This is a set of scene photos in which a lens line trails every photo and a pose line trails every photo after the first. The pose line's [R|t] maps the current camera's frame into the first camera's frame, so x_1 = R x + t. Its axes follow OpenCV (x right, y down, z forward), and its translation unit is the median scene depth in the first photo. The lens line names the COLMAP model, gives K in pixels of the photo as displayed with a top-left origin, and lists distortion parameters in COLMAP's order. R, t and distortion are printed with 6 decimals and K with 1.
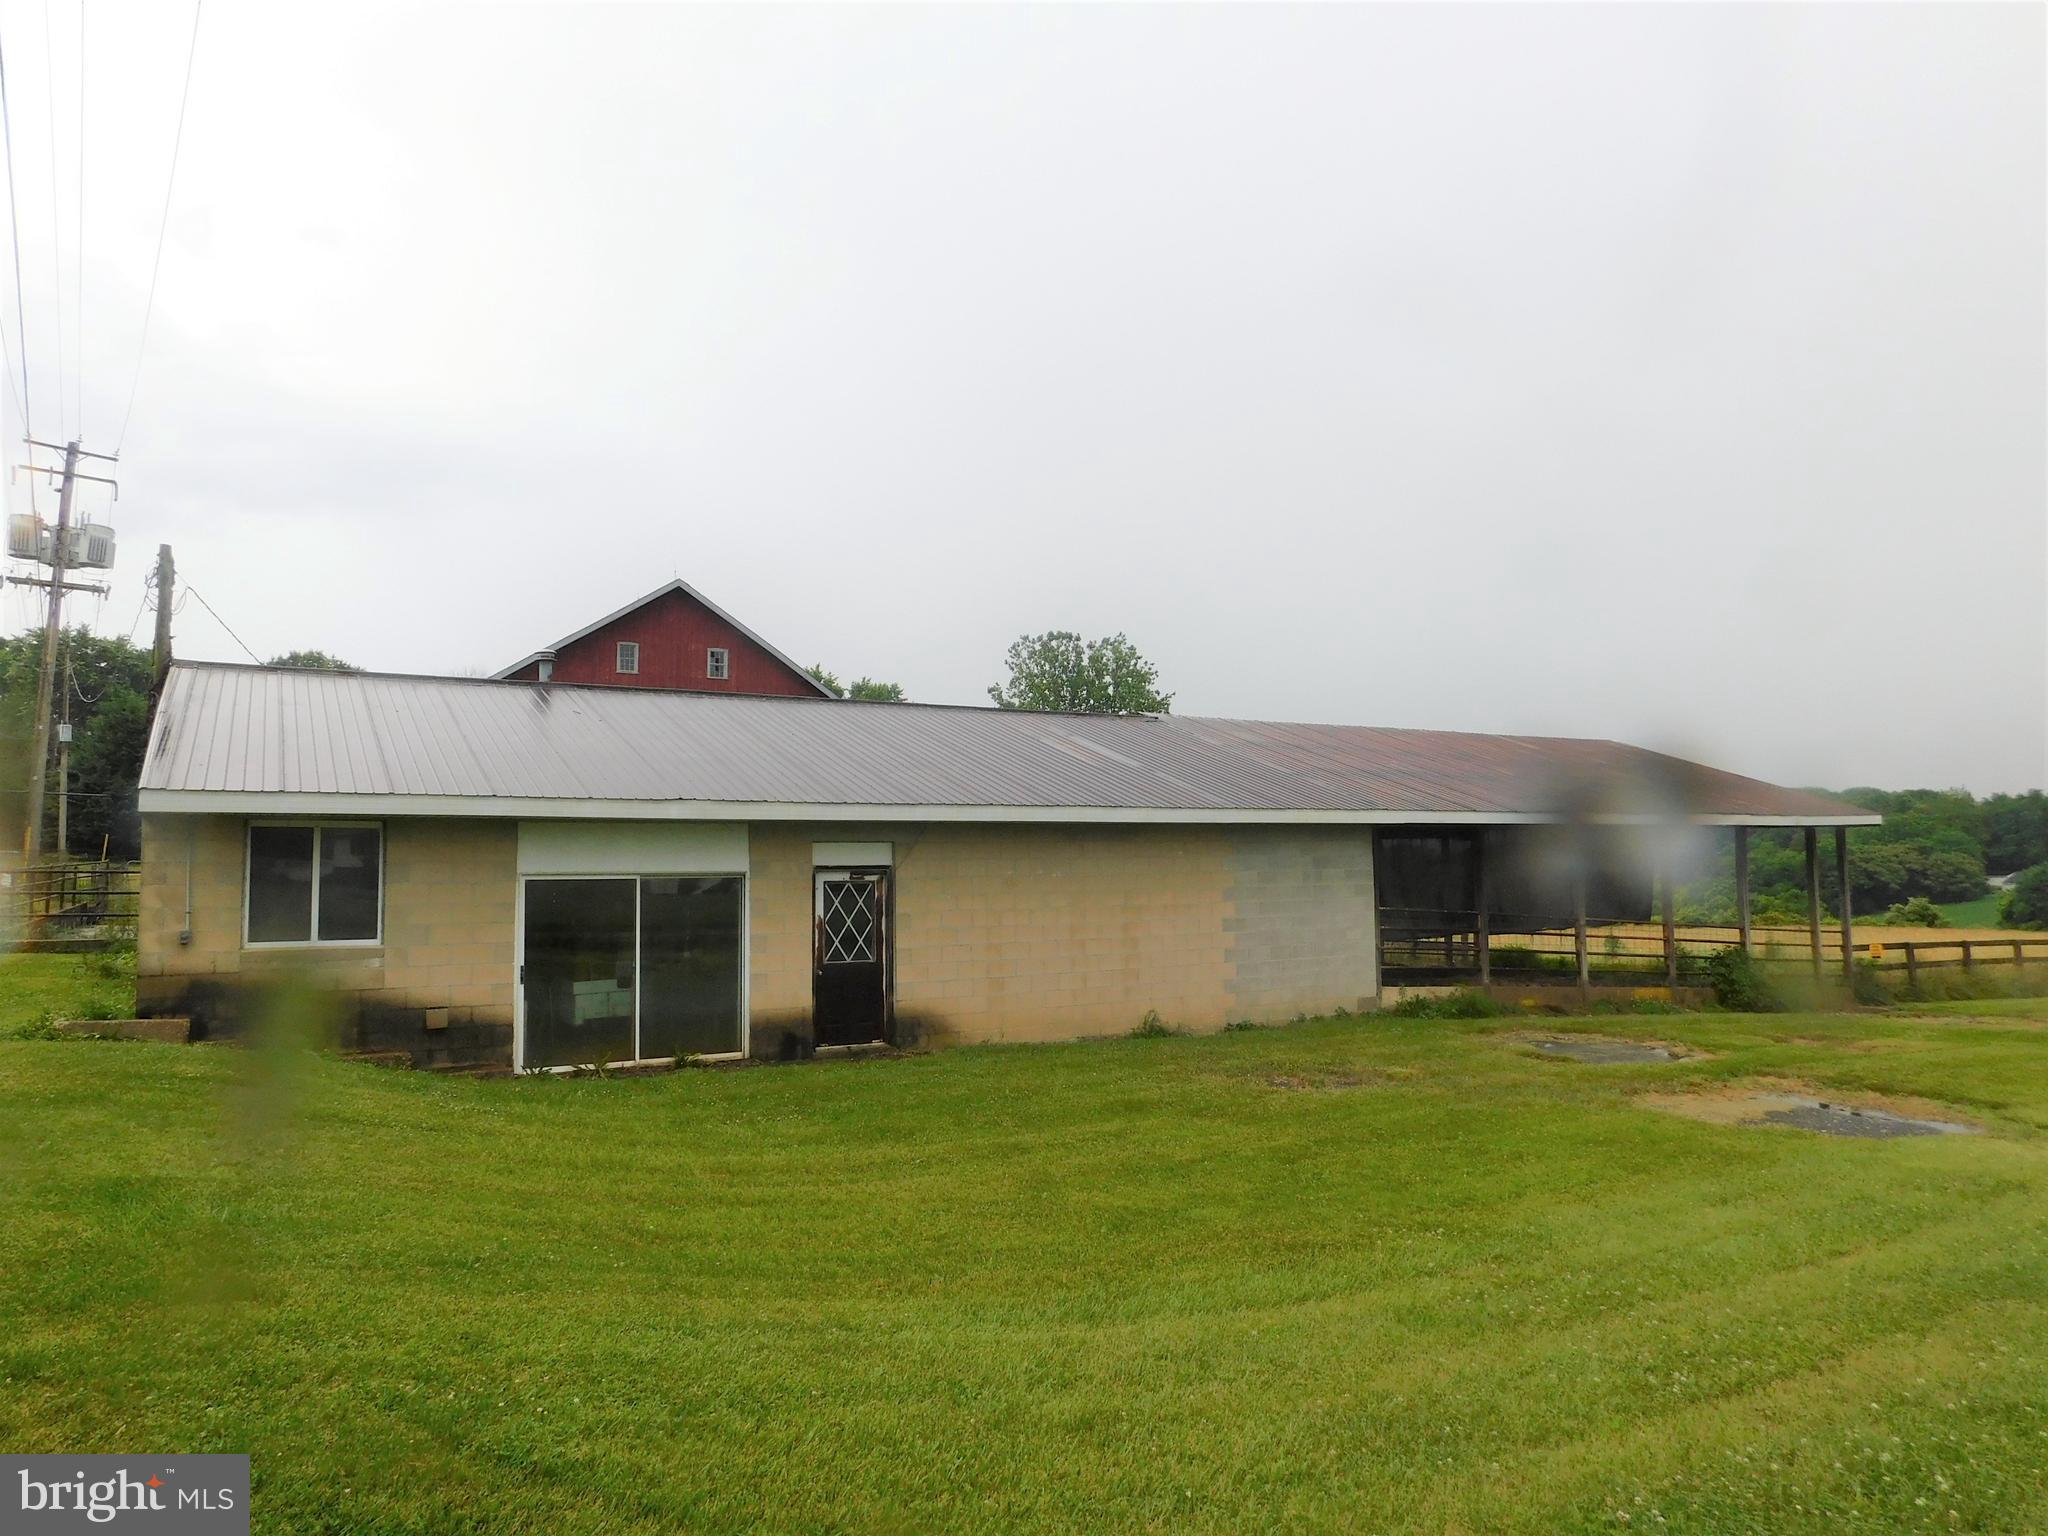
lens RADIAL K [[1347.3, 0, 1024.0], [0, 1347.3, 768.0], [0, 0, 1]] dist [-0.089149, 0.060430]
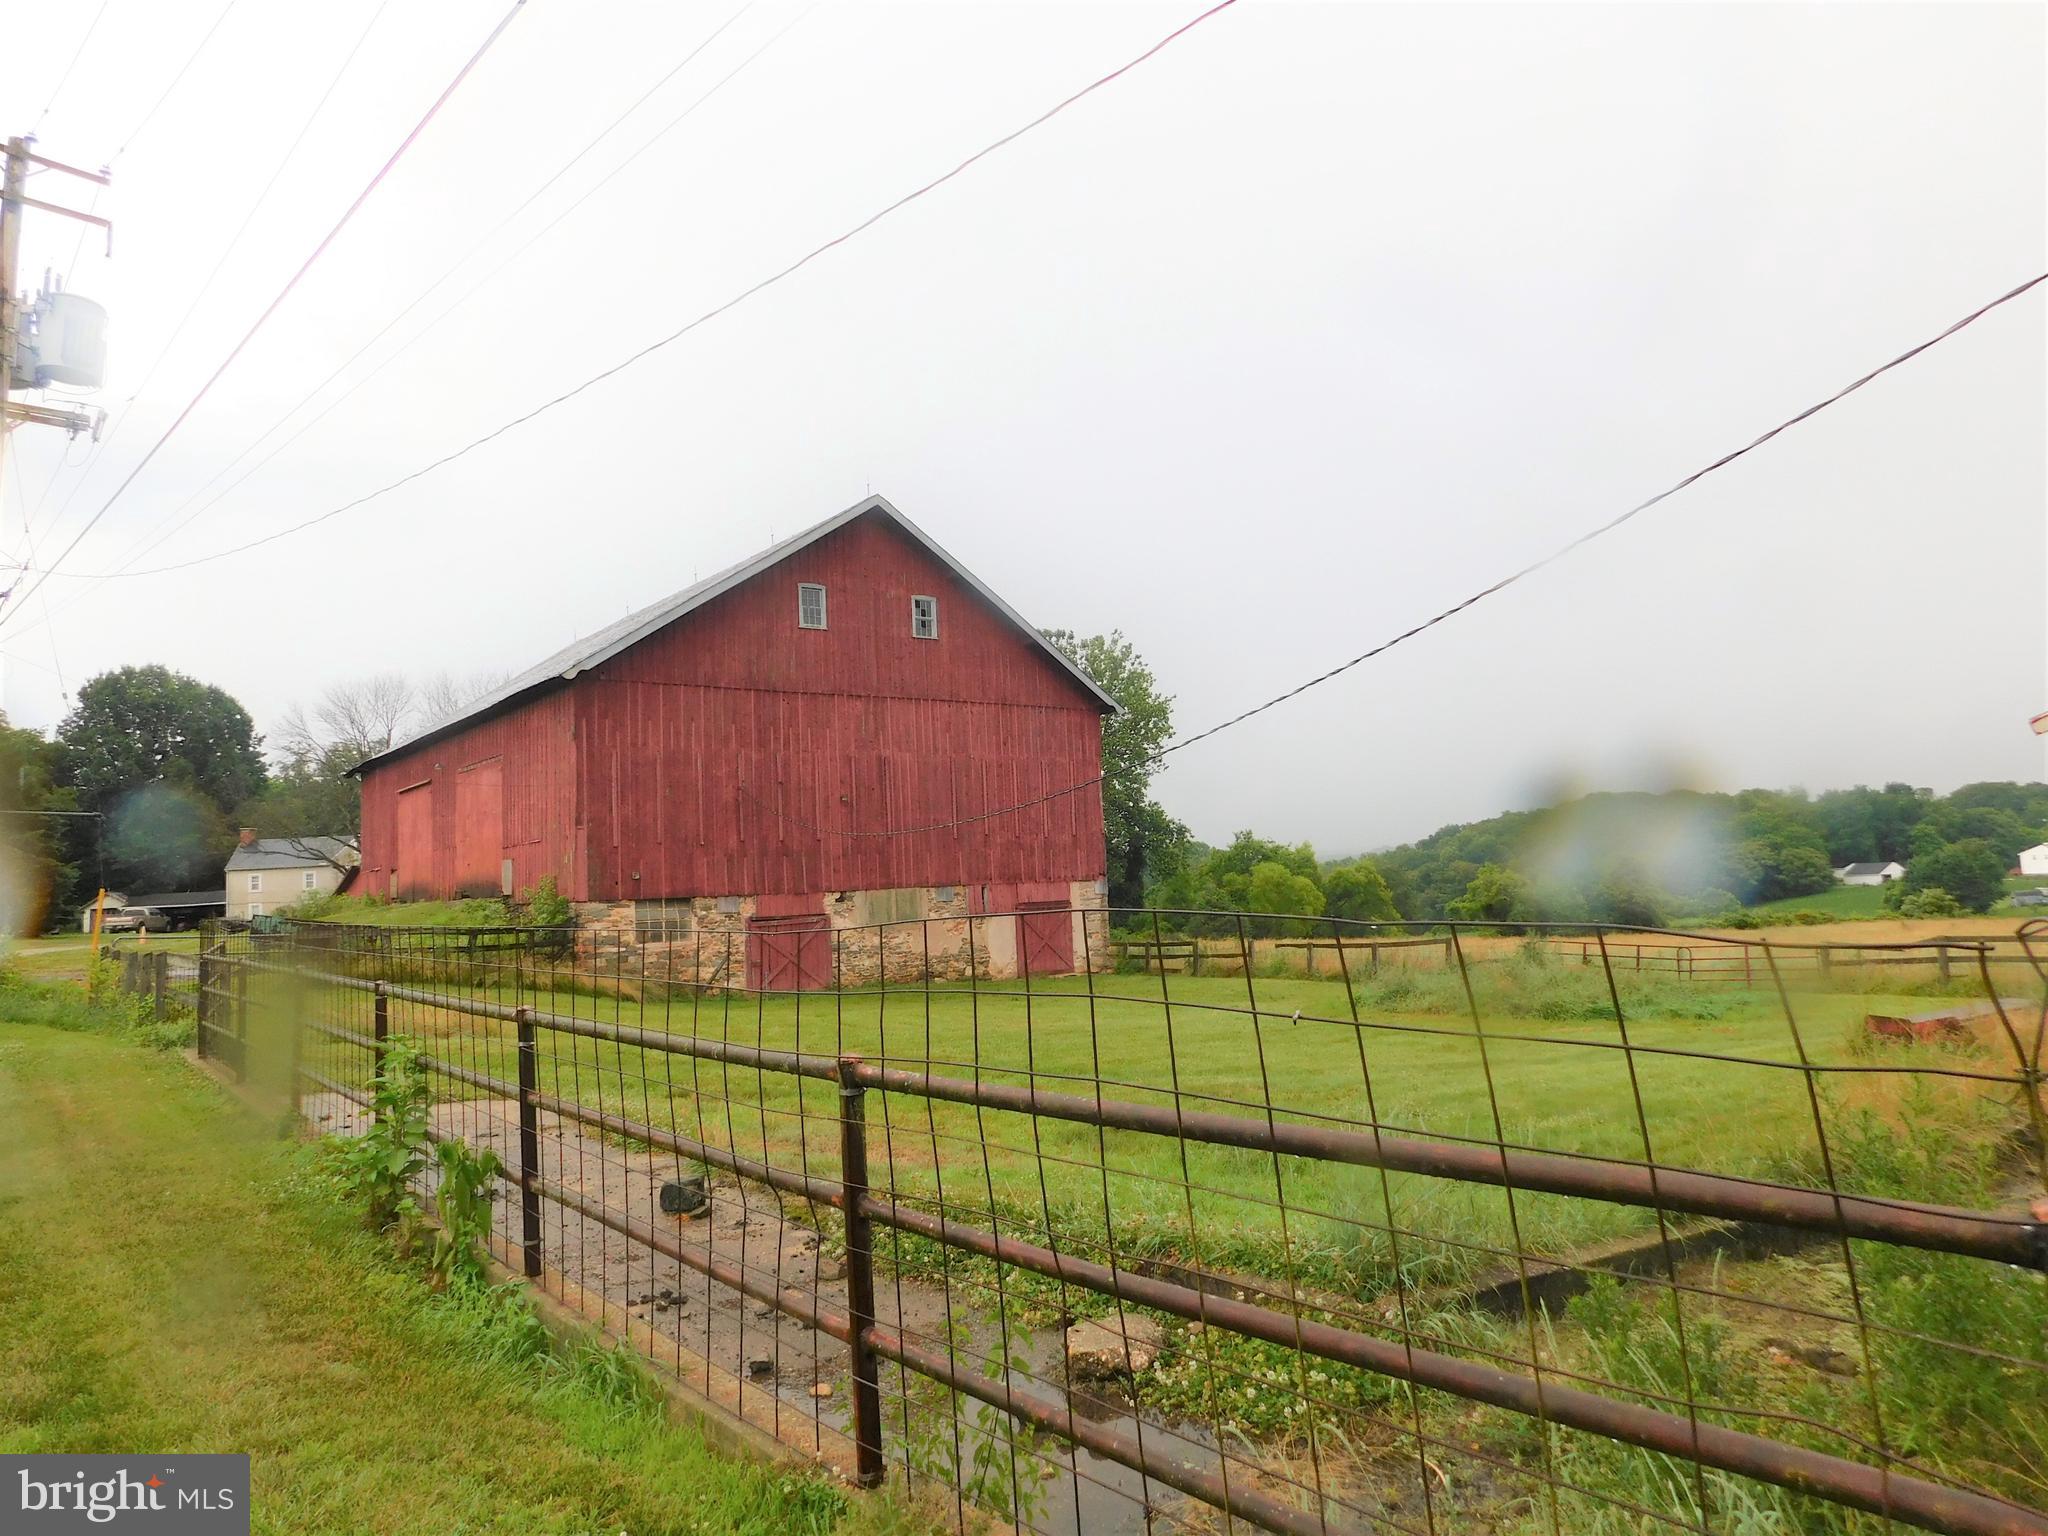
lens RADIAL K [[1347.3, 0, 1024.0], [0, 1347.3, 768.0], [0, 0, 1]] dist [-0.089149, 0.060430]
pose [[0.990071, -0.027719, 0.137810, -0.115390], [0.030666, 0.999343, -0.019305, 0.007052], [-0.137184, 0.023340, 0.990271, 0.122420]]
